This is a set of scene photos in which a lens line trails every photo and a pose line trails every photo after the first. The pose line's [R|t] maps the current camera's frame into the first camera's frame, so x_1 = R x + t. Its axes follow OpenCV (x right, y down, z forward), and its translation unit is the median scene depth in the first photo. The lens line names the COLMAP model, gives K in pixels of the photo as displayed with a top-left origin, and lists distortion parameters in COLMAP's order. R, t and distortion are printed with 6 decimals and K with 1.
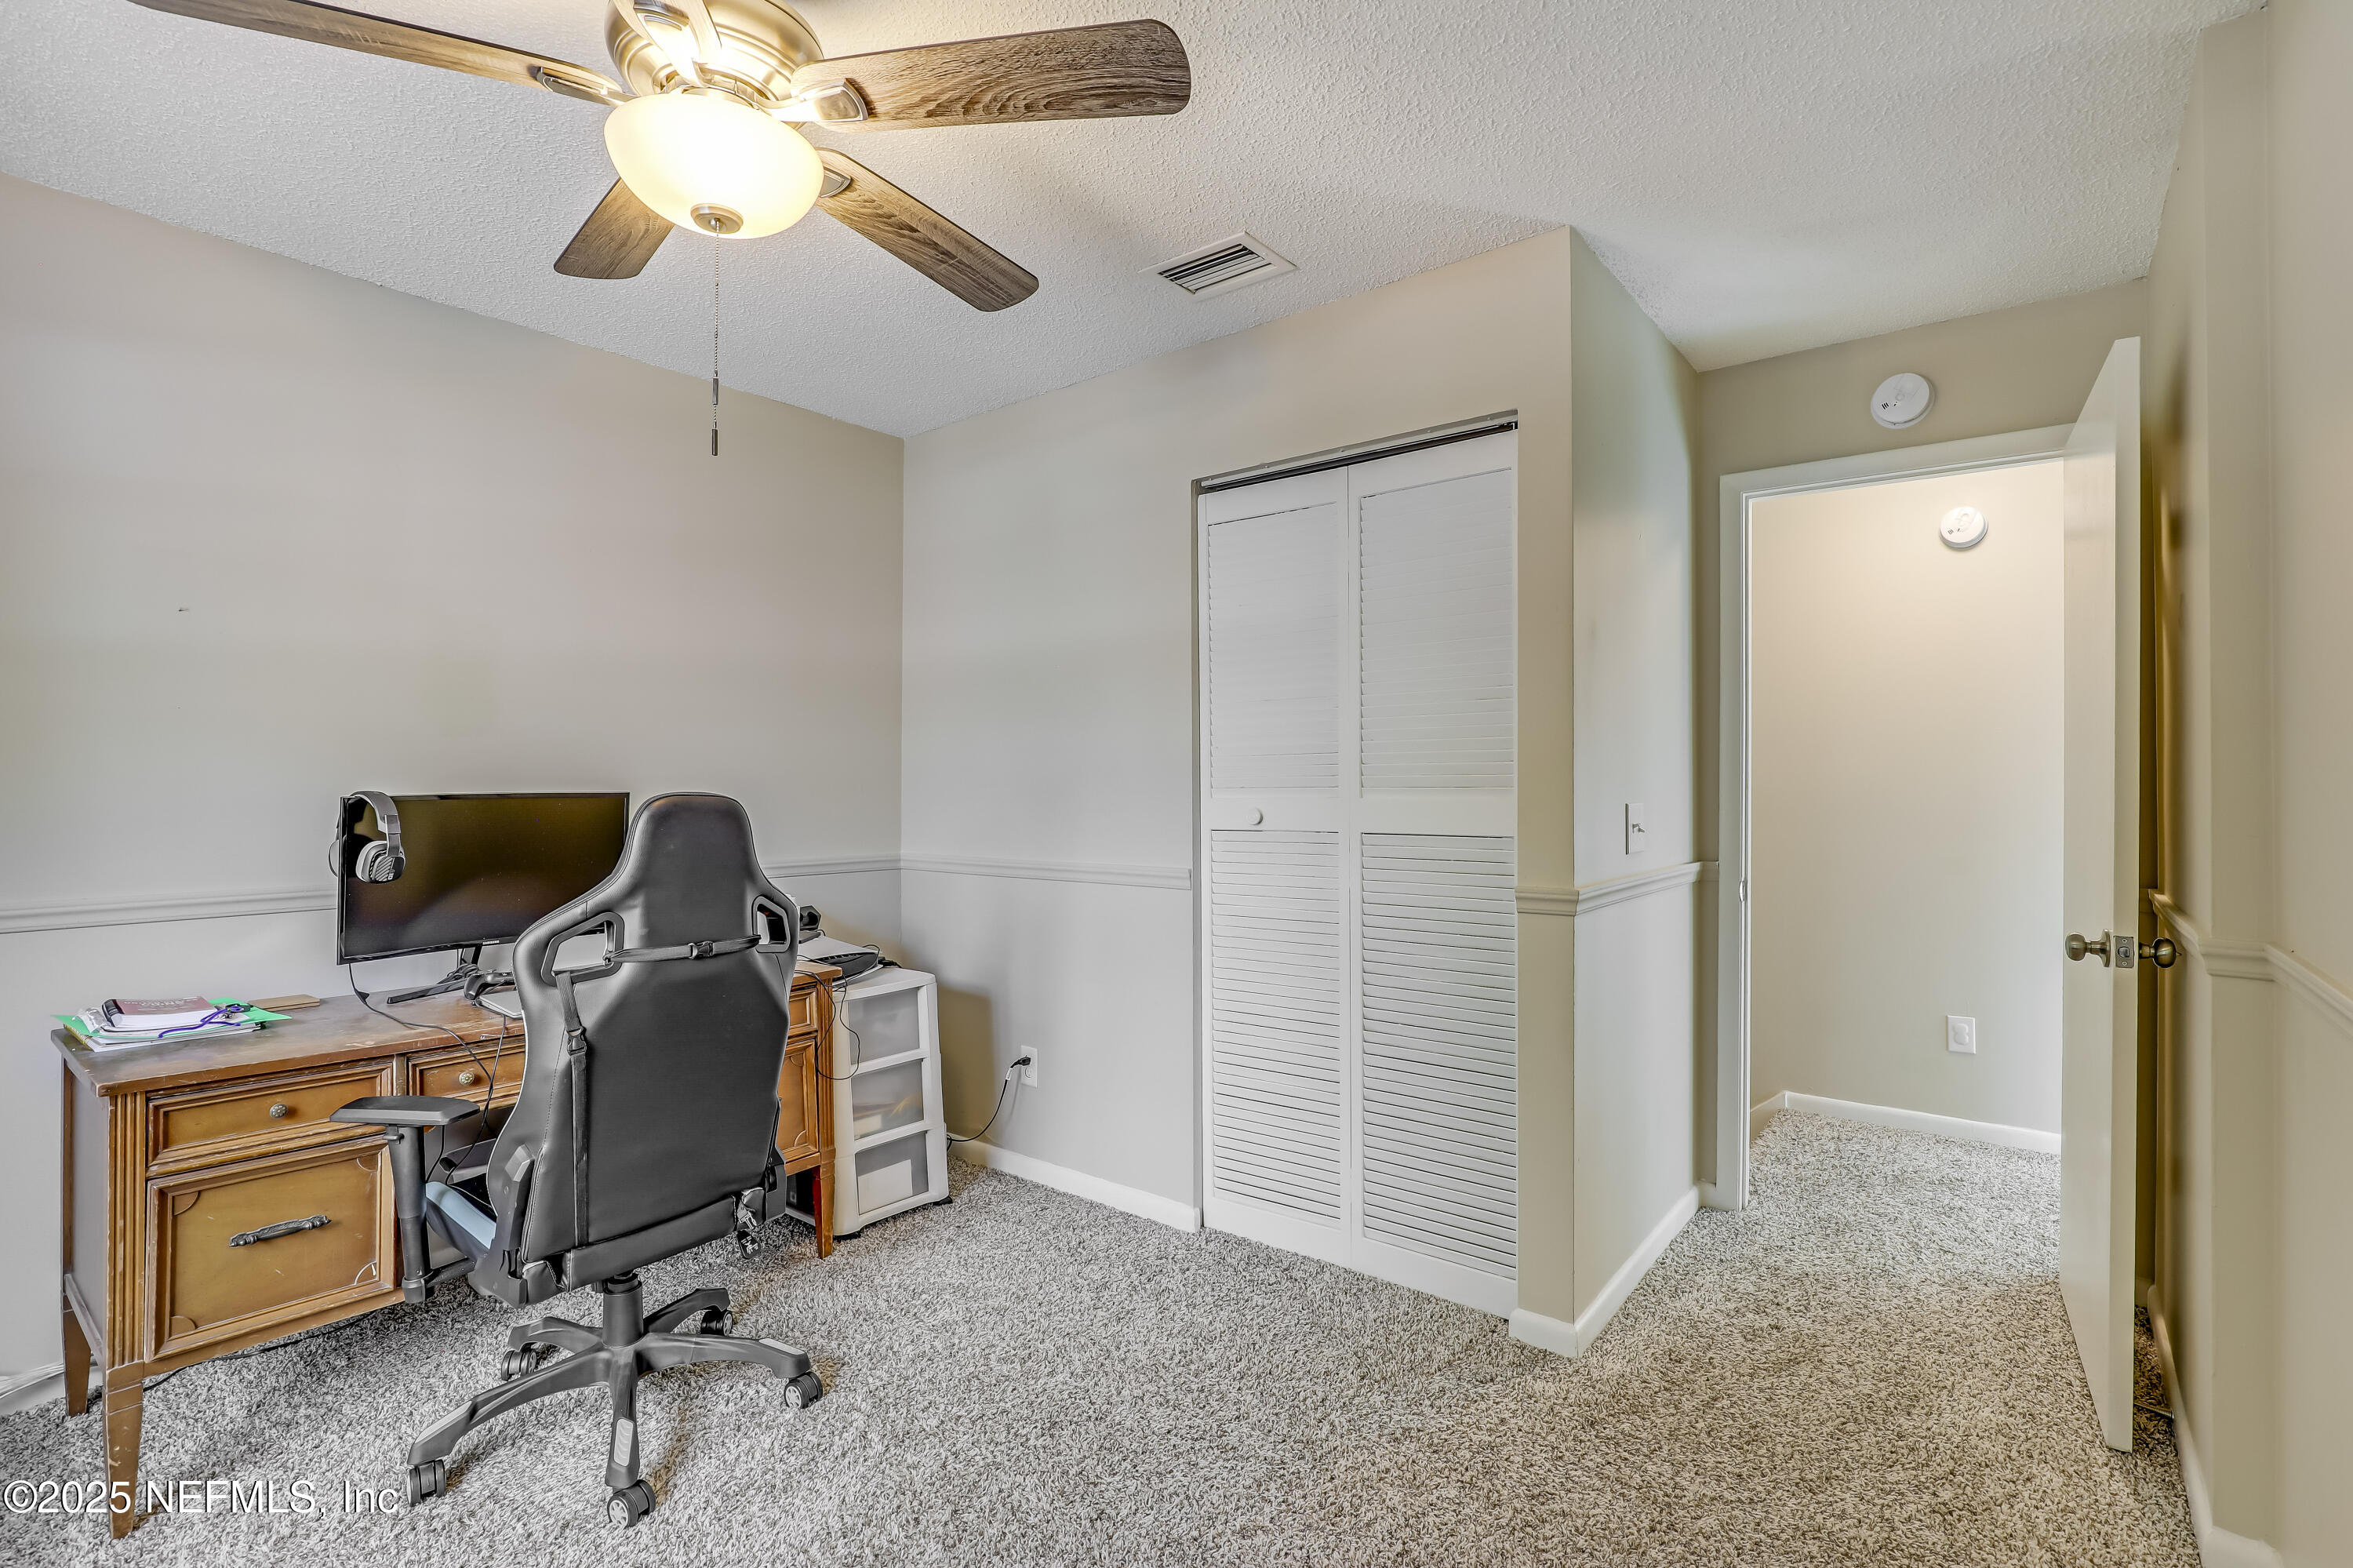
lens RADIAL K [[1071.8, 0, 1176.5], [0, 1071.8, 784.0], [0, 0, 1]] dist [-0.018879, 0.004854]
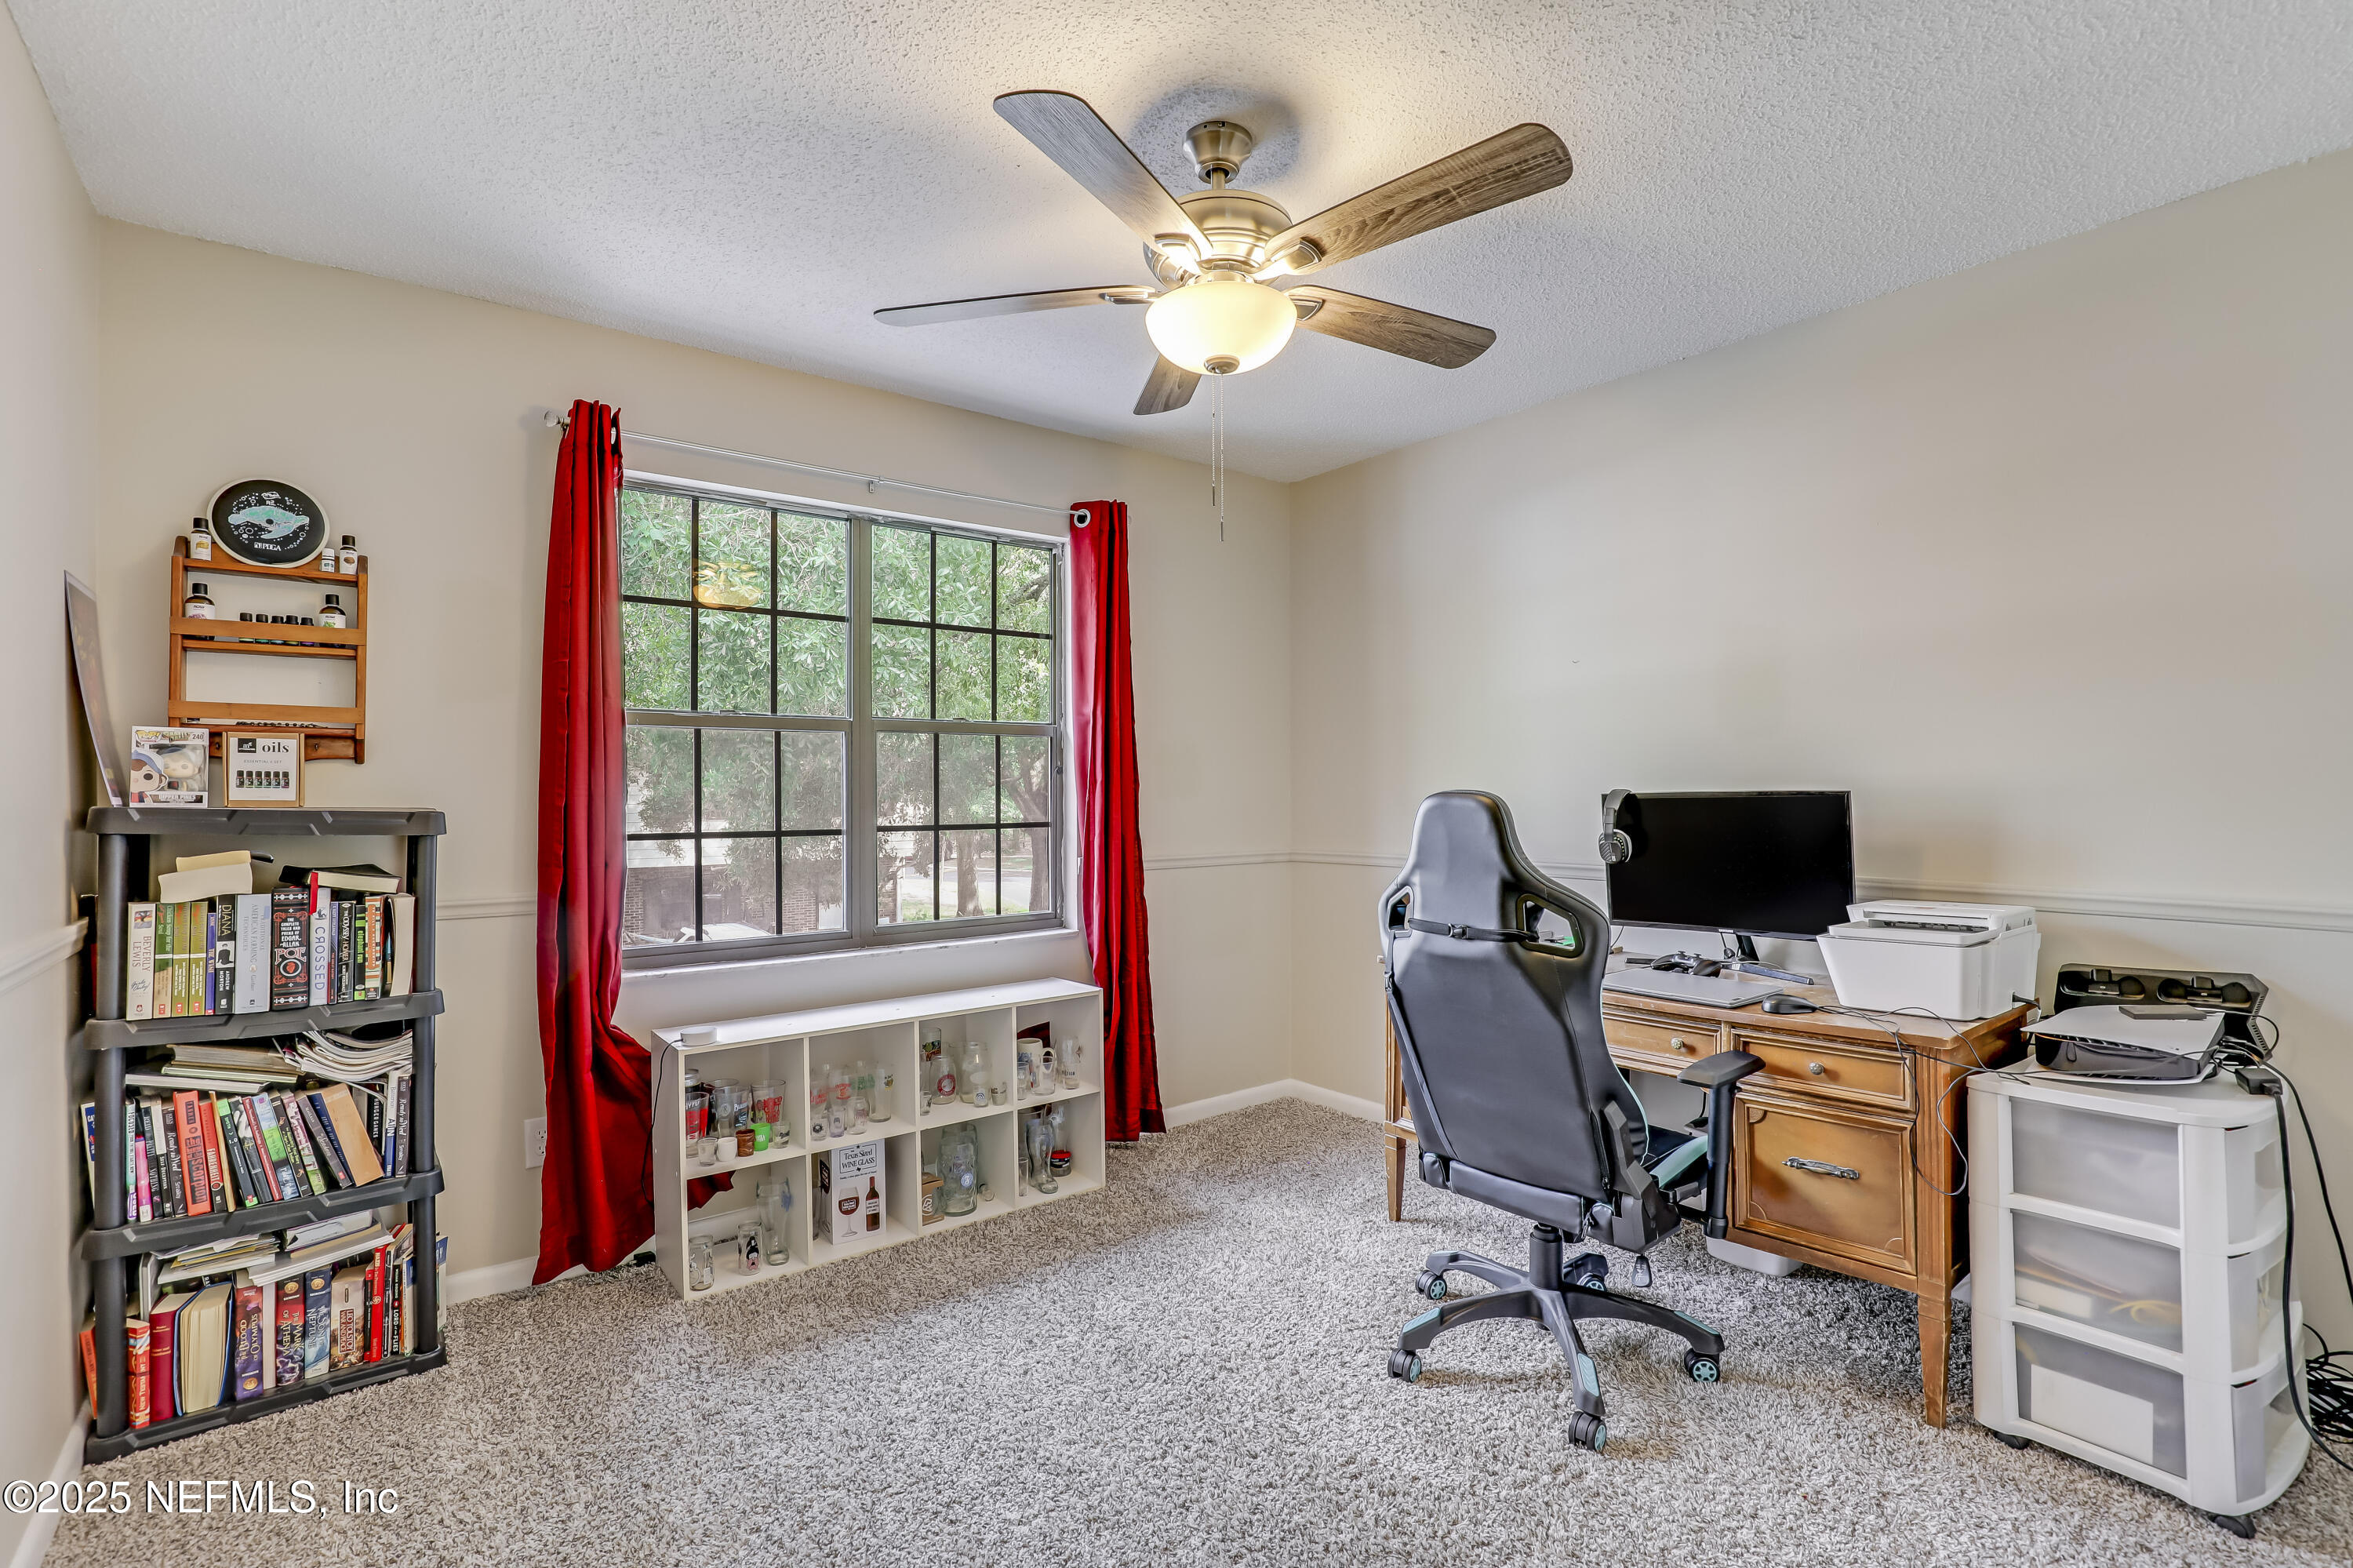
lens RADIAL K [[1071.8, 0, 1176.5], [0, 1071.8, 784.0], [0, 0, 1]] dist [-0.018879, 0.004854]
pose [[-0.229823, -0.005998, -0.973214, 0.474217], [0.009284, 0.999922, -0.008355, 0.005966], [0.973188, -0.010956, -0.229750, 0.644091]]
